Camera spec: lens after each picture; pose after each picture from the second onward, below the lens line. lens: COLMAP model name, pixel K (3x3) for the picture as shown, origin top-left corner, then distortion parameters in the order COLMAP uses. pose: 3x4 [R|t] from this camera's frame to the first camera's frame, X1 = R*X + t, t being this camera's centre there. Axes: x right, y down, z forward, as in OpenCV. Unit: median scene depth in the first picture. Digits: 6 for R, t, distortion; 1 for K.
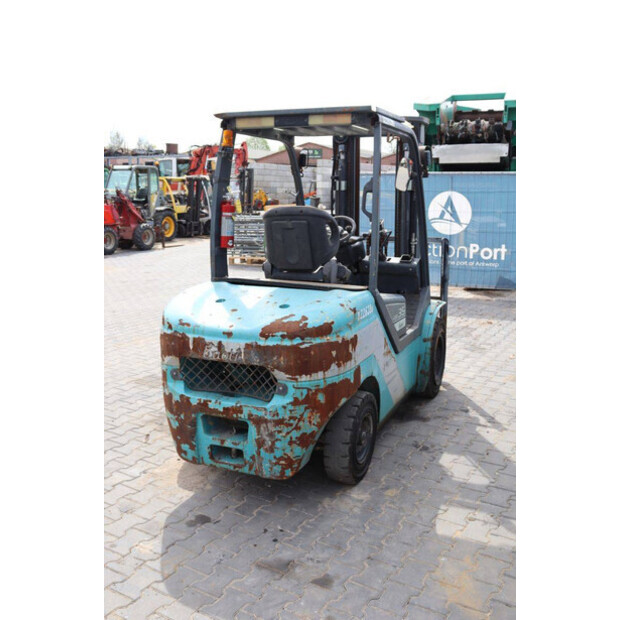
lens RADIAL K [[610.3, 0, 310.3], [0, 610.3, 309.2], [0, 0, 1]] dist [-0.060160, 0.000000]
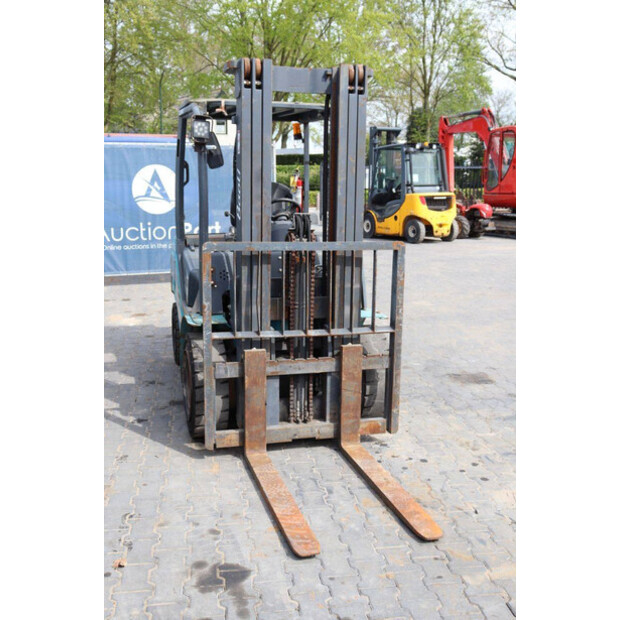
lens RADIAL K [[710.5, 0, 310.3], [0, 710.5, 309.5], [0, 0, 1]] dist [0.014636, 0.000000]
pose [[-0.772801, 0.105289, -0.625854, 1.032572], [-0.135363, 0.936105, 0.324629, -0.512785], [0.620045, 0.335591, -0.709171, 2.729657]]
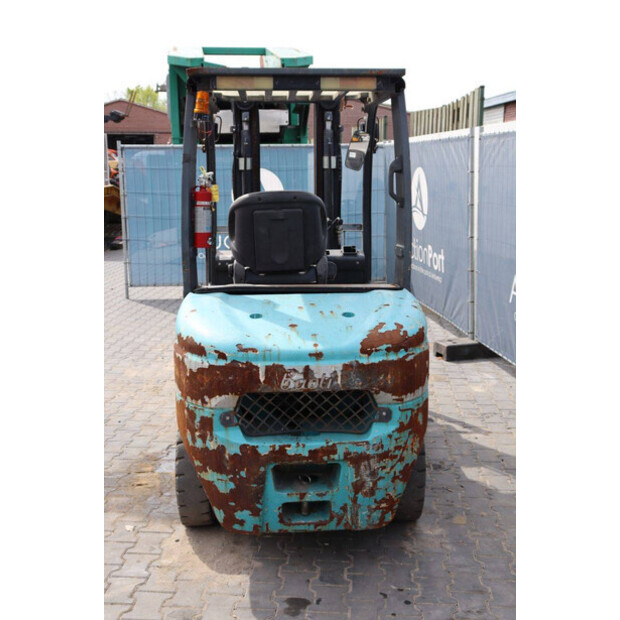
lens RADIAL K [[771.8, 0, 309.2], [0, 771.8, 309.0], [0, 0, 1]] dist [0.033198, 0.000000]
pose [[0.897689, -0.089951, 0.431351, -0.548387], [0.094603, 0.995458, 0.010706, -0.029217], [-0.430354, 0.031196, 0.902121, 0.101115]]
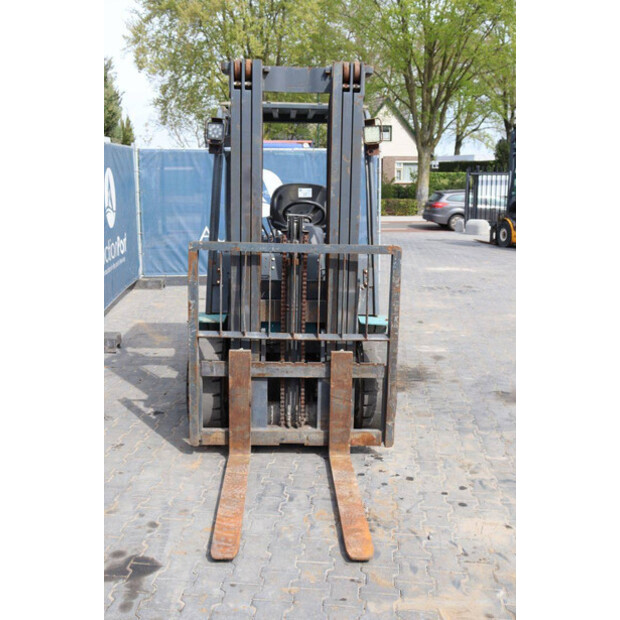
lens RADIAL K [[710.5, 0, 305.3], [0, 710.5, 310.1], [0, 0, 1]] dist [0.014636, 0.000000]
pose [[-0.904953, 0.060586, -0.421177, 0.739835], [-0.097918, 0.933597, 0.344686, -0.536756], [0.414093, 0.353165, -0.838929, 2.885158]]
